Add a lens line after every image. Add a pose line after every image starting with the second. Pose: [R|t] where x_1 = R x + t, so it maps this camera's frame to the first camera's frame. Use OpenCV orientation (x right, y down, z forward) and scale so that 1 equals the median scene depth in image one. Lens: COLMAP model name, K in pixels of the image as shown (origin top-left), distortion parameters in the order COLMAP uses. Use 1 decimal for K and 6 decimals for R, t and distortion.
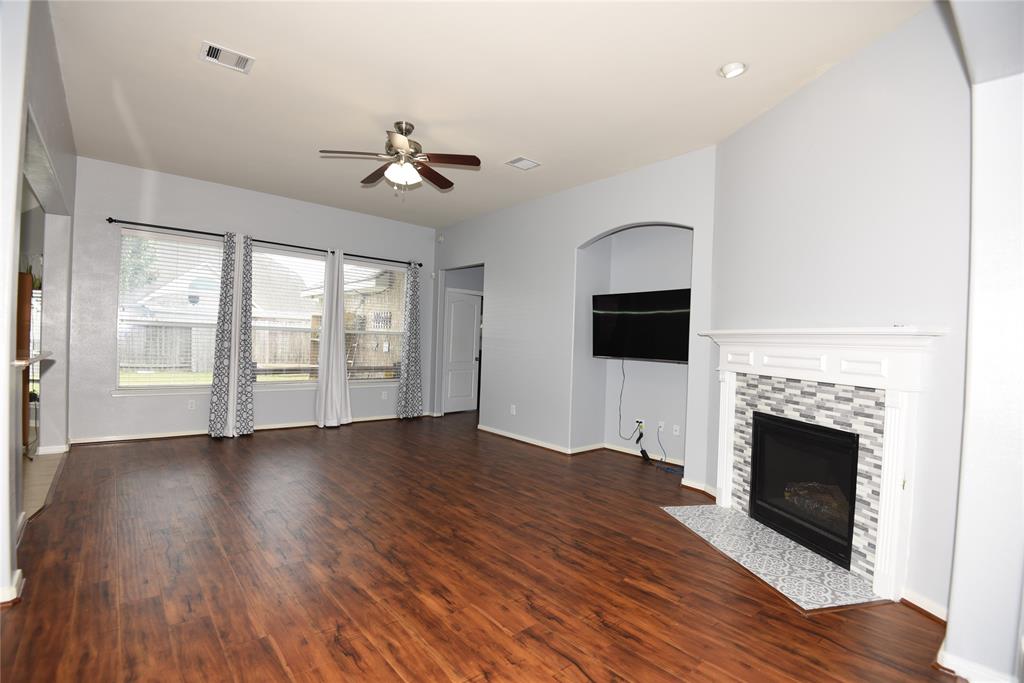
lens RADIAL K [[476.6, 0, 508.9], [0, 476.6, 341.5], [0, 0, 1]] dist [-0.035924, -0.004170]
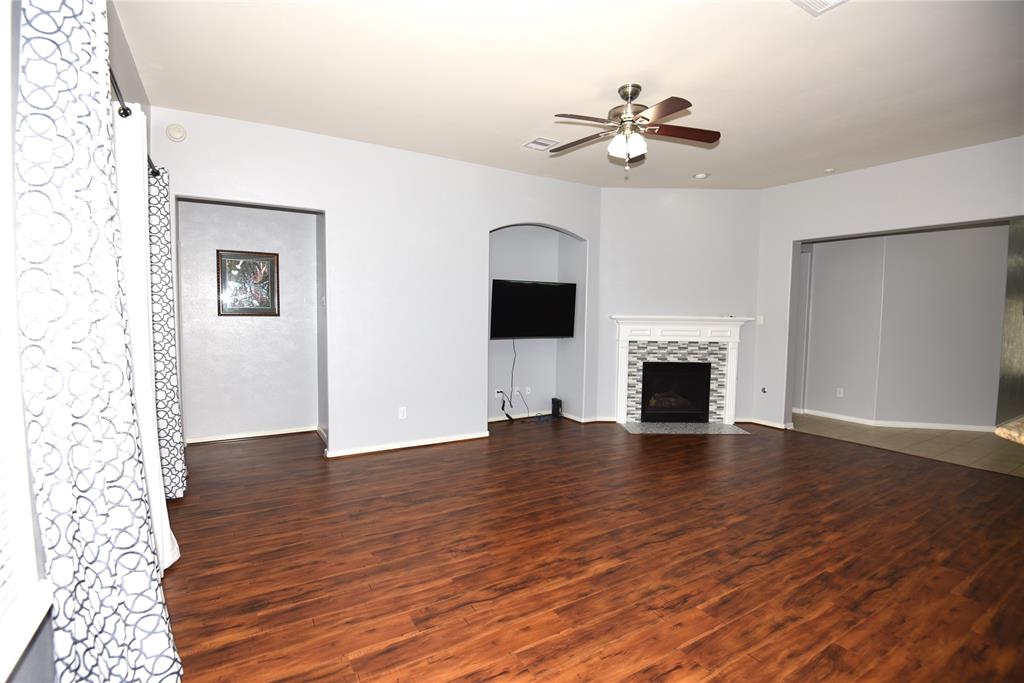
lens RADIAL K [[476.6, 0, 511.9], [0, 476.6, 340.6], [0, 0, 1]] dist [-0.035924, -0.004170]
pose [[0.169719, -0.088574, 0.981504, -1.118087], [-0.003436, 0.995894, 0.090466, -0.077414], [-0.985487, -0.018726, 0.168718, 1.034325]]
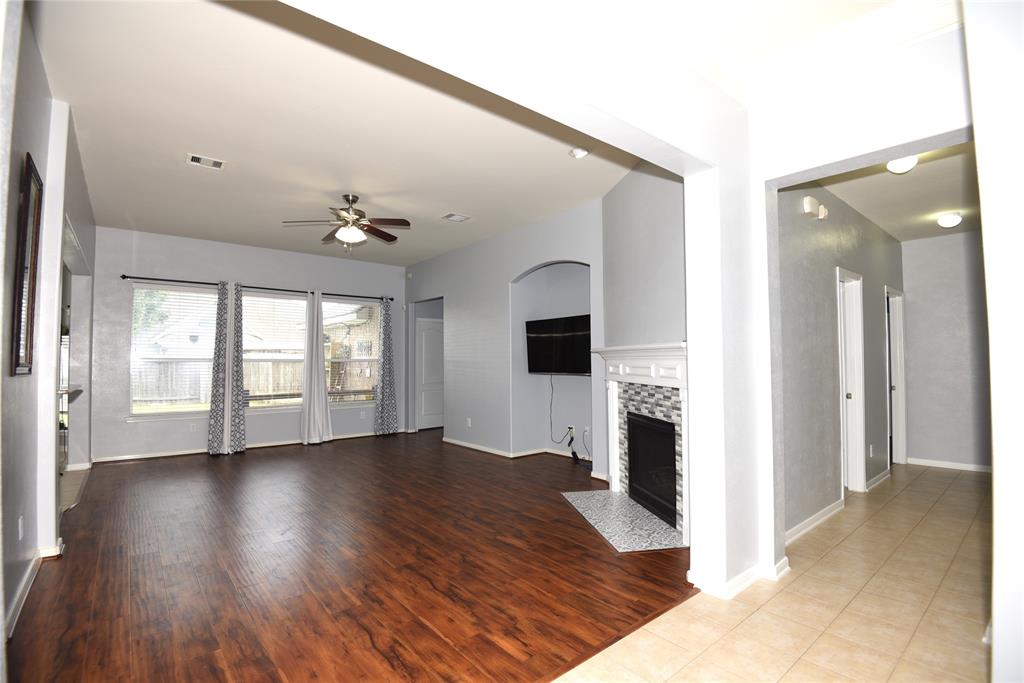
lens RADIAL K [[476.6, 0, 512.3], [0, 476.6, 340.6], [0, 0, 1]] dist [-0.035924, -0.004170]
pose [[0.999000, -0.042167, -0.014876, 0.209806], [0.041439, 0.998068, -0.046288, 0.004794], [0.016799, 0.045626, 0.998817, -0.239551]]
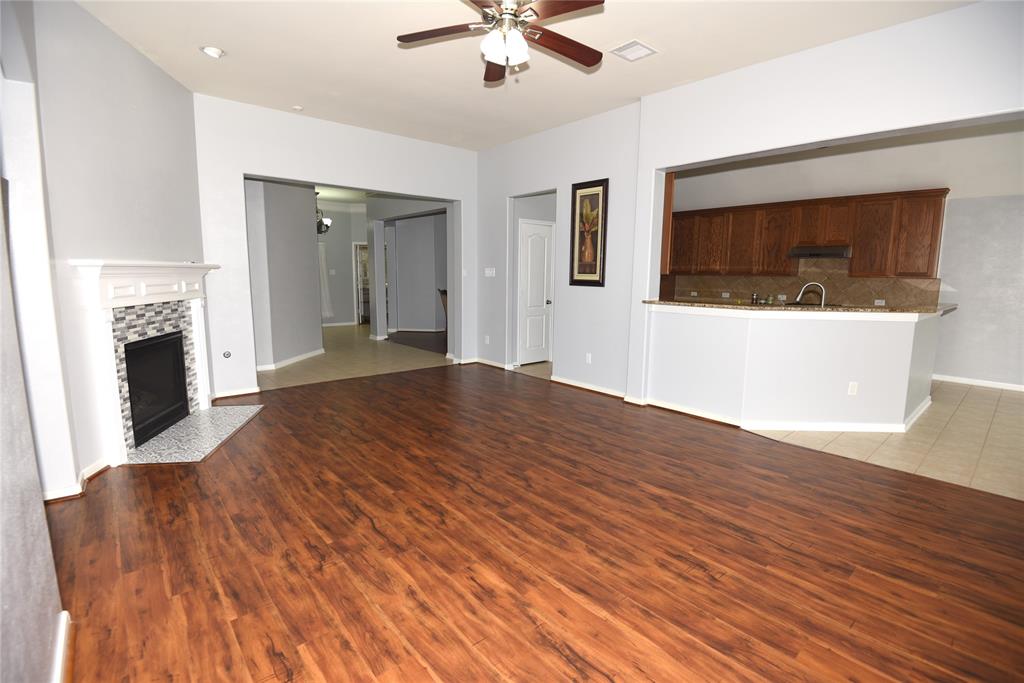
lens RADIAL K [[476.6, 0, 514.1], [0, 476.6, 344.1], [0, 0, 1]] dist [-0.035924, -0.004170]
pose [[-0.998824, -0.044973, -0.018110, -0.234657], [-0.047229, 0.986962, 0.153869, -0.034323], [0.010954, 0.154543, -0.987925, 1.707251]]
